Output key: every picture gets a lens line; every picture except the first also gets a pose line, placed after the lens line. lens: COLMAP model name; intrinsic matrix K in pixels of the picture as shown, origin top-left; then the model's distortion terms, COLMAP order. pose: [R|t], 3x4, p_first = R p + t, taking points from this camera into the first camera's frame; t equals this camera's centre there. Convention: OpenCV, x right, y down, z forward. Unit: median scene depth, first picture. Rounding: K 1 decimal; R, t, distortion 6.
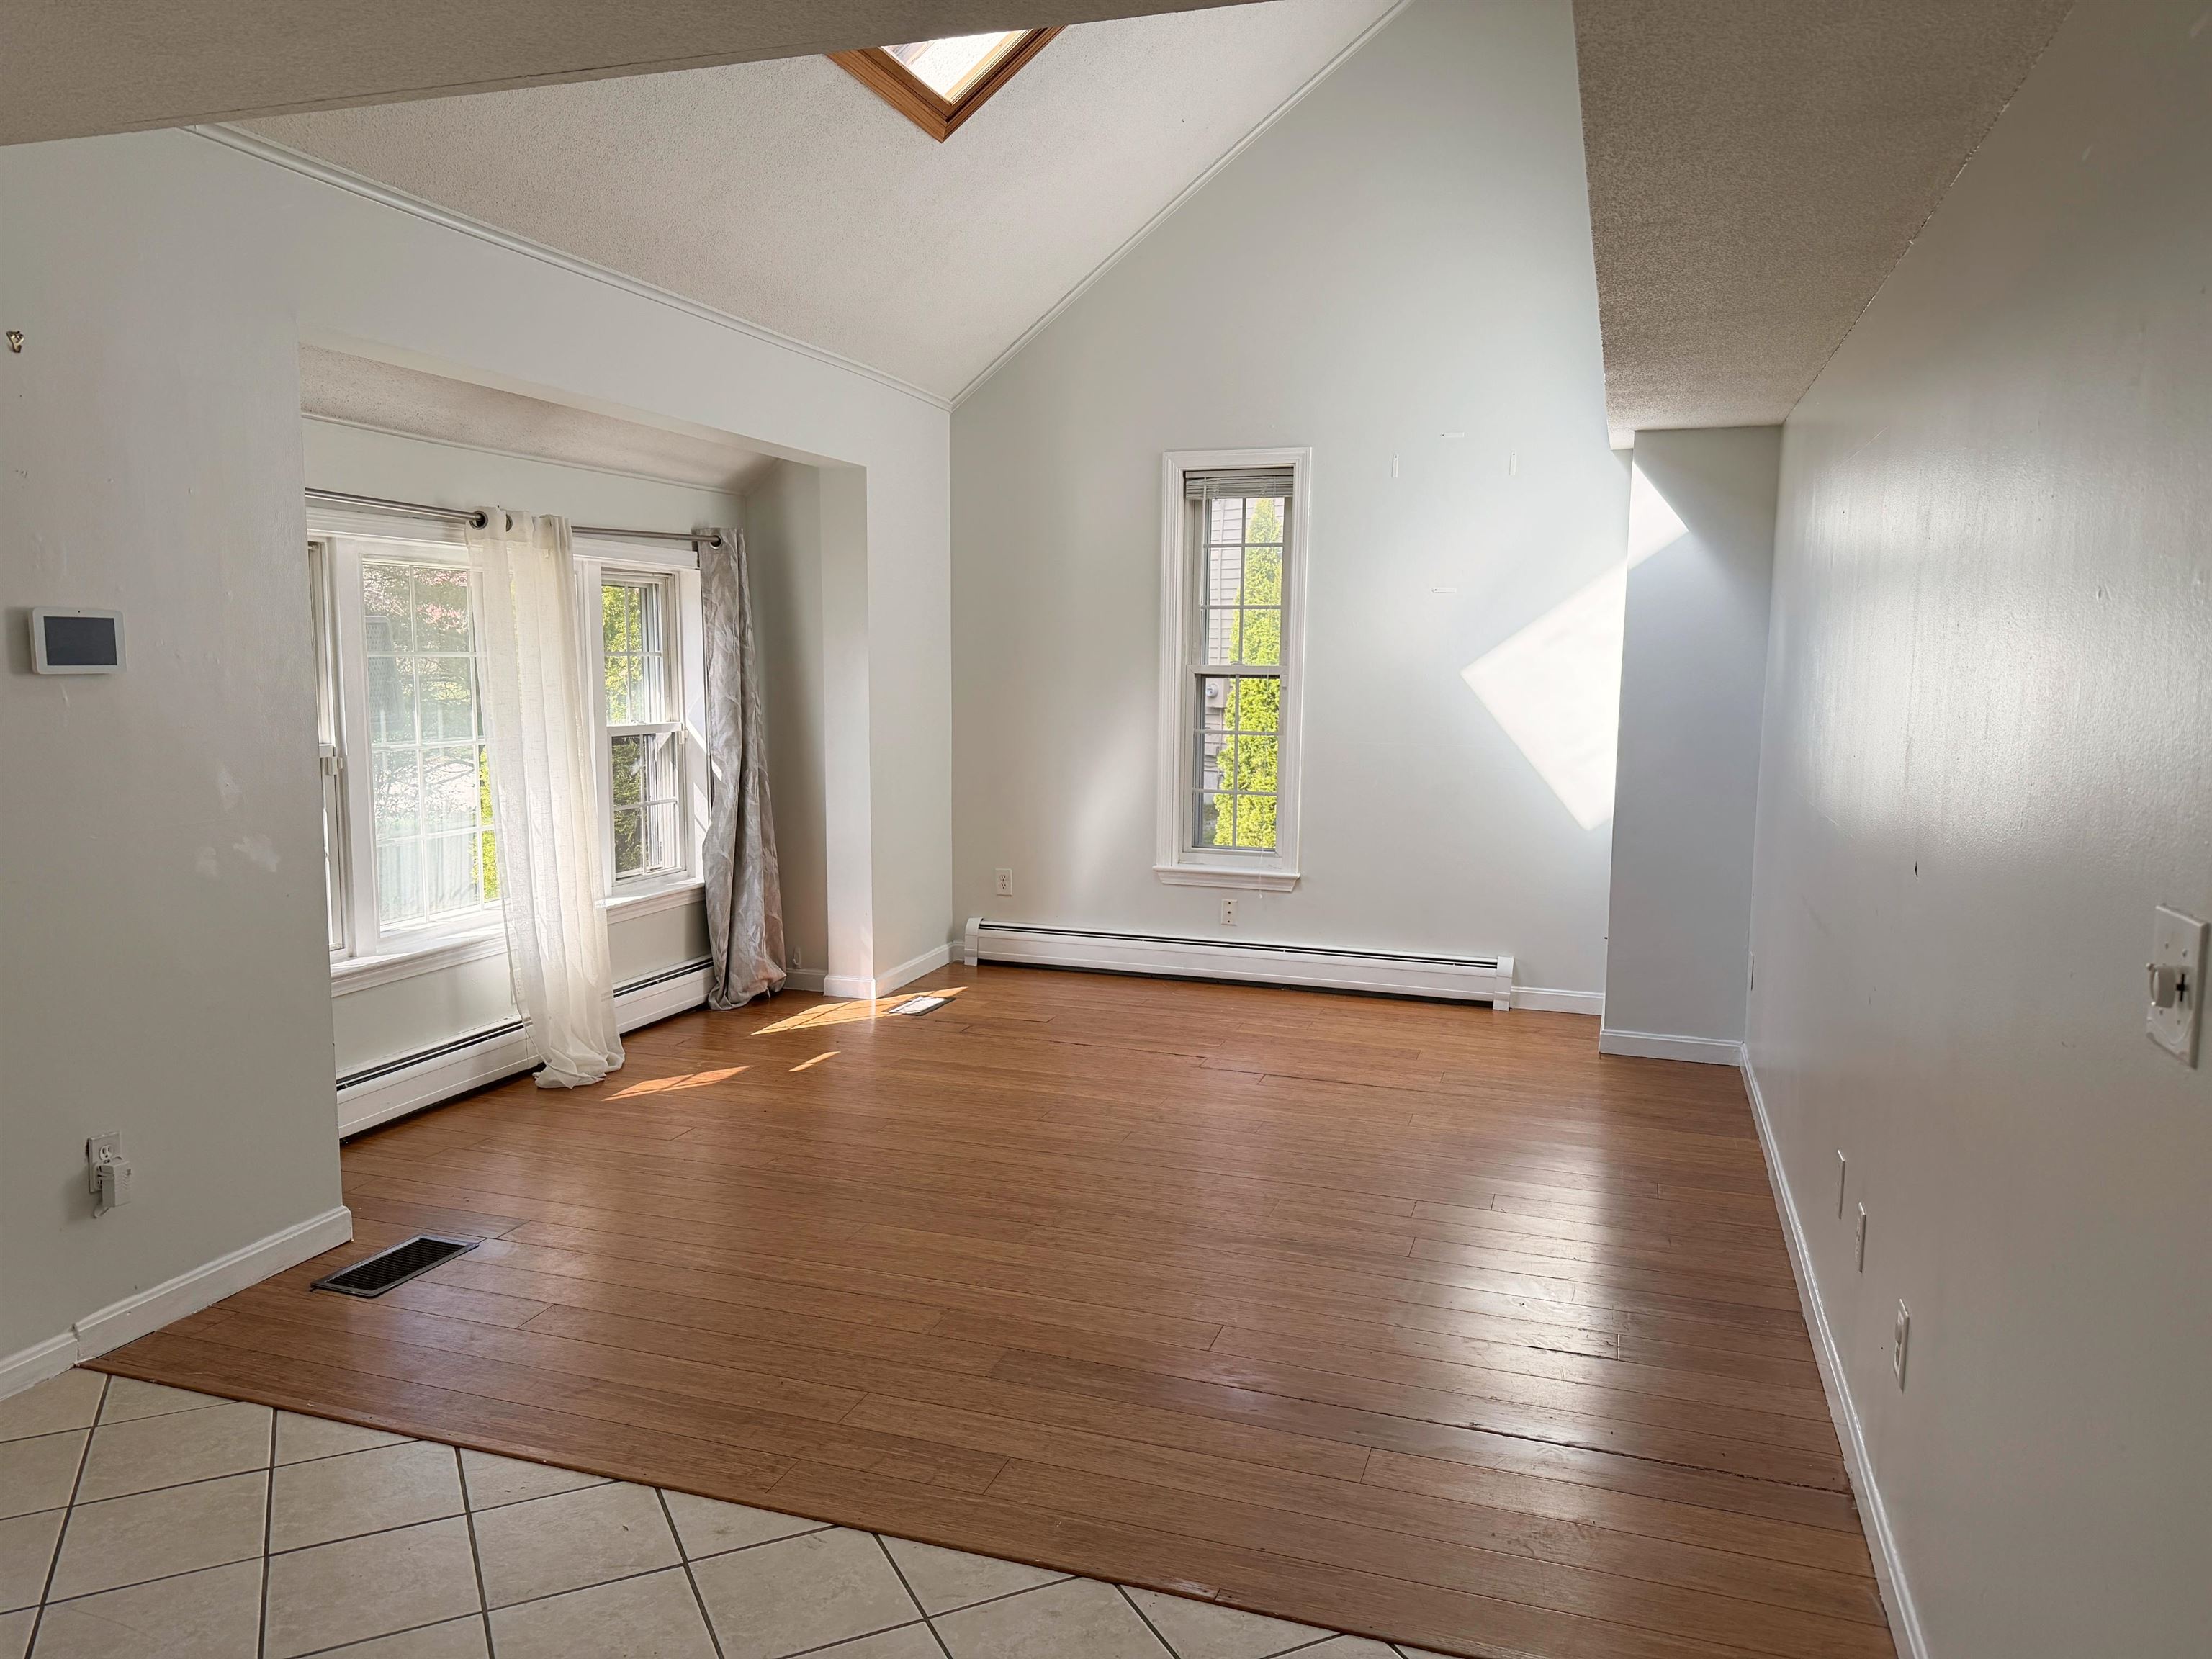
lens RADIAL K [[1528.7, 0, 1109.2], [0, 1528.7, 839.0], [0, 0, 1]] dist [0.101296, -0.147879]
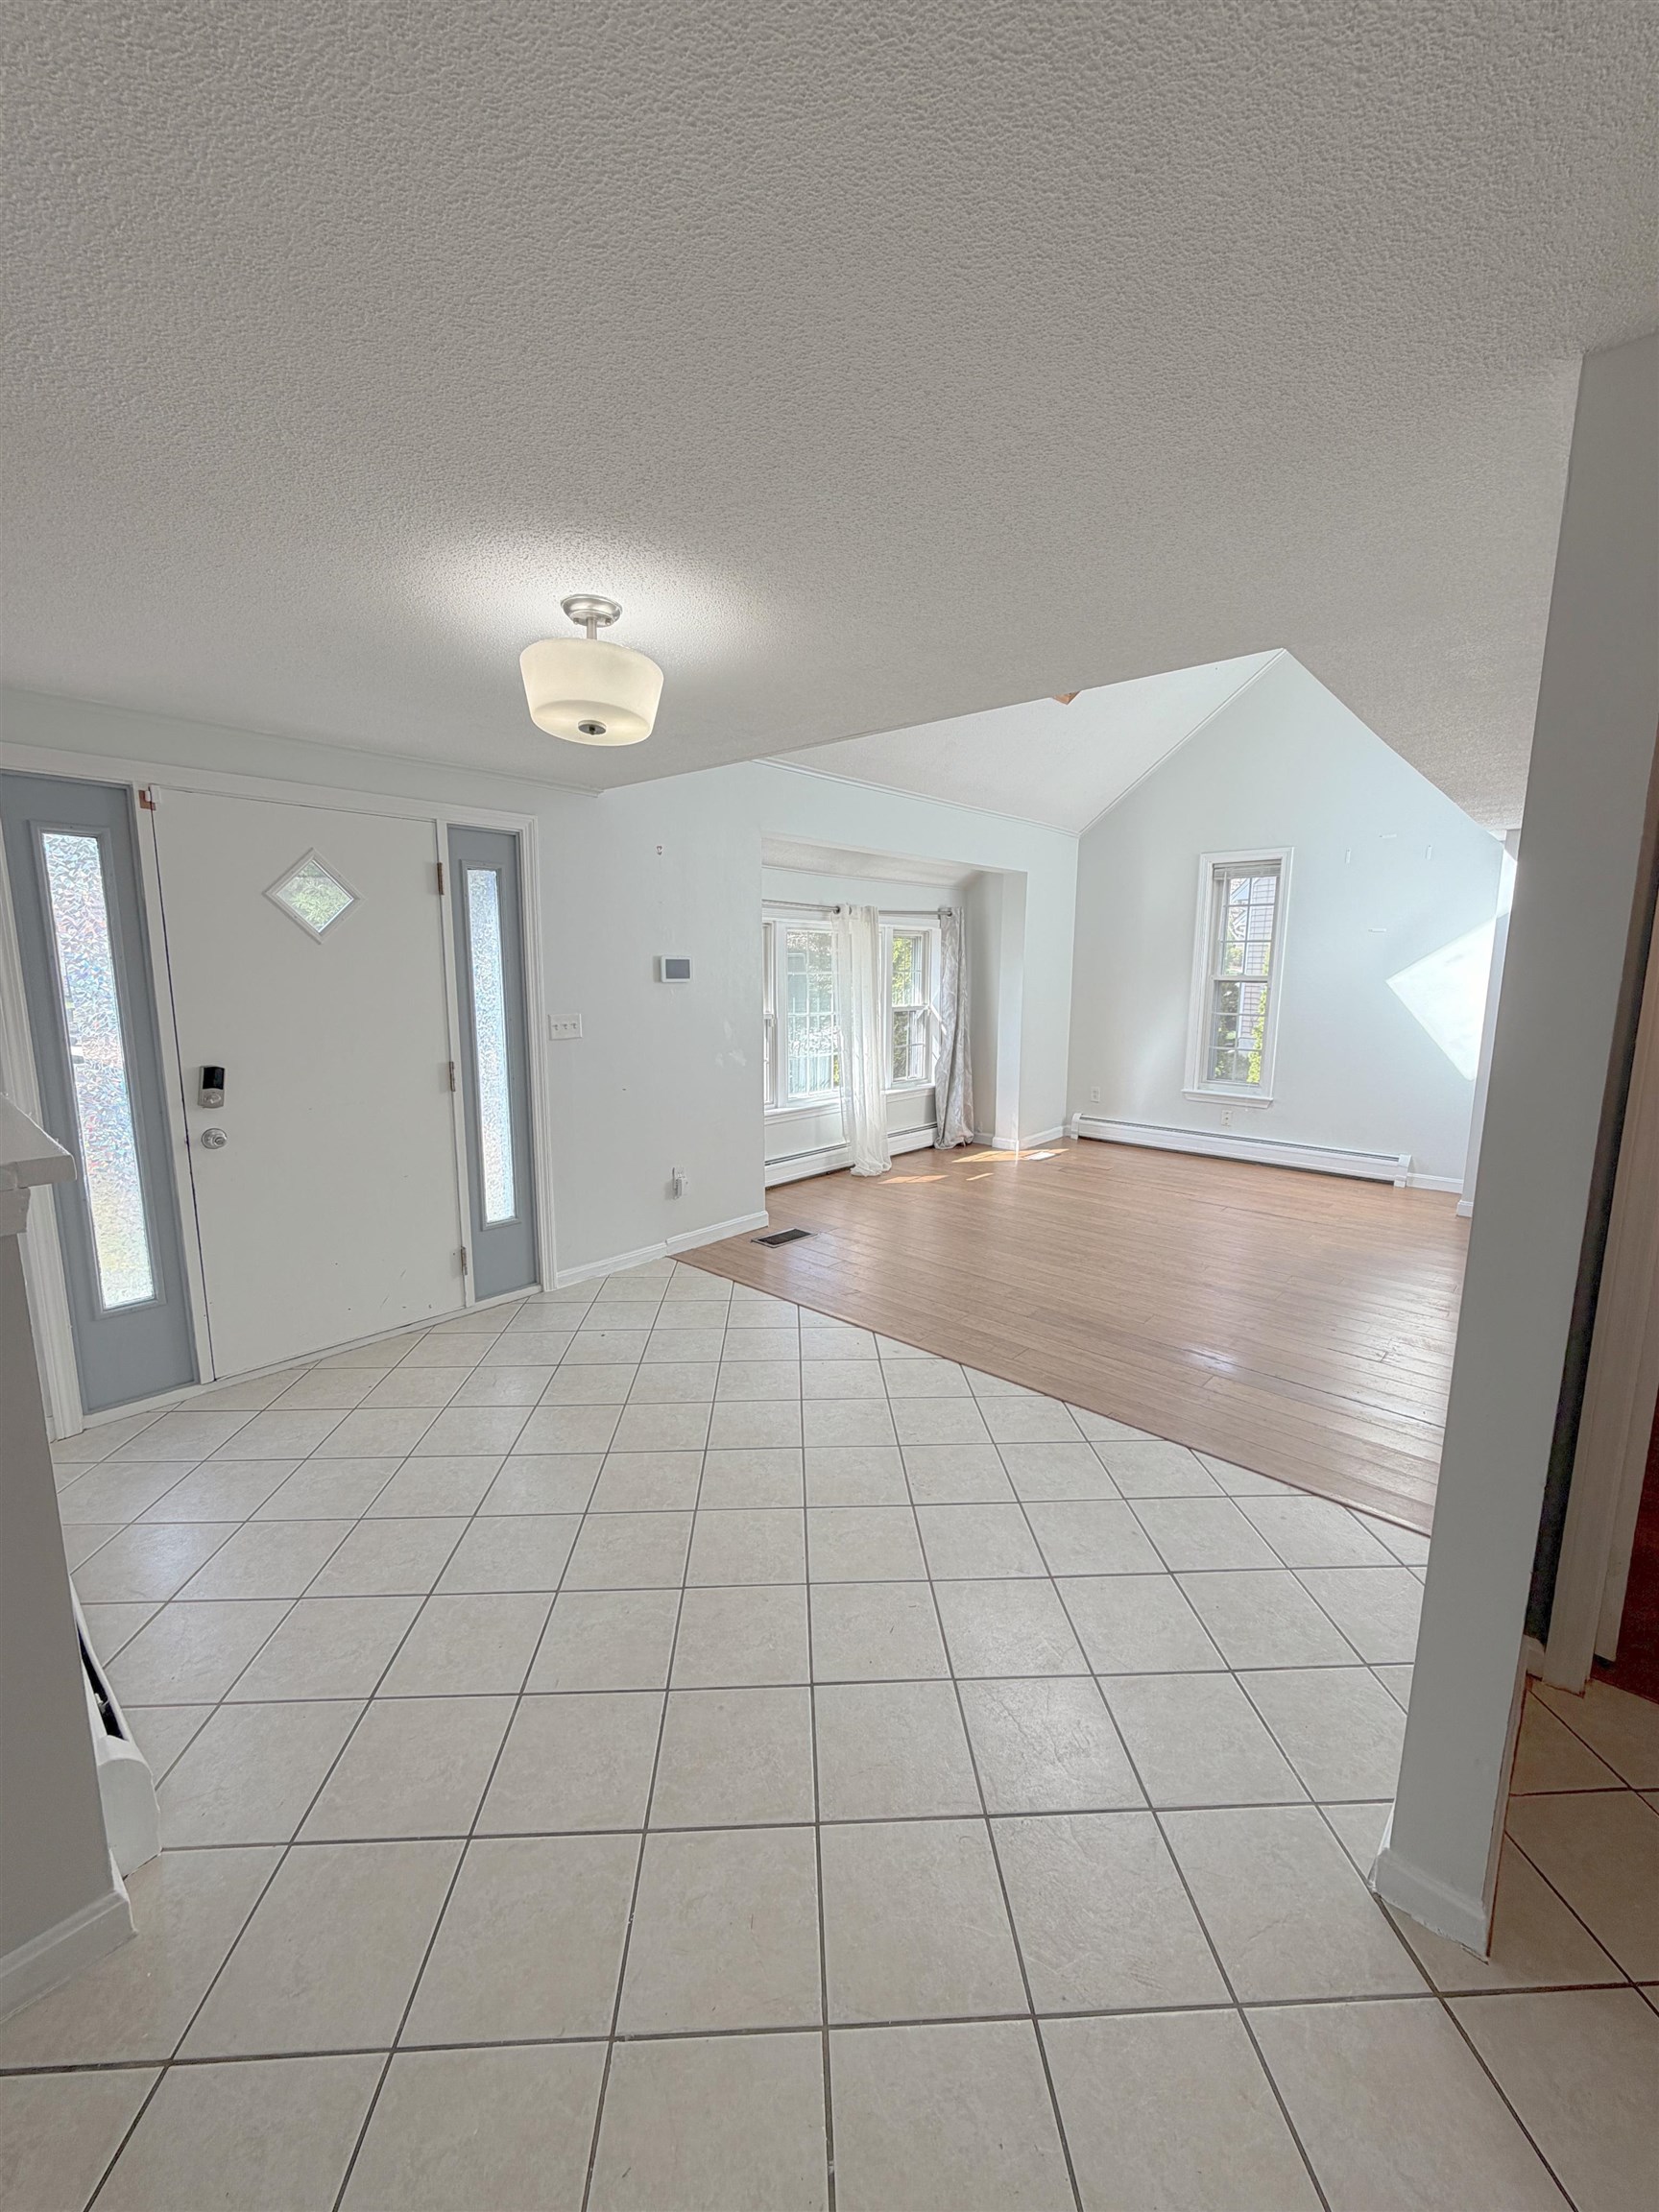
lens RADIAL K [[879.8, 0, 829.5], [0, 879.8, 1106.0], [0, 0, 1]] dist [0.000899, -0.000162]
pose [[0.914312, 0.057401, -0.400922, 0.072117], [-0.043316, 0.998087, 0.044116, 0.010238], [0.402688, -0.022970, 0.915049, -0.104050]]
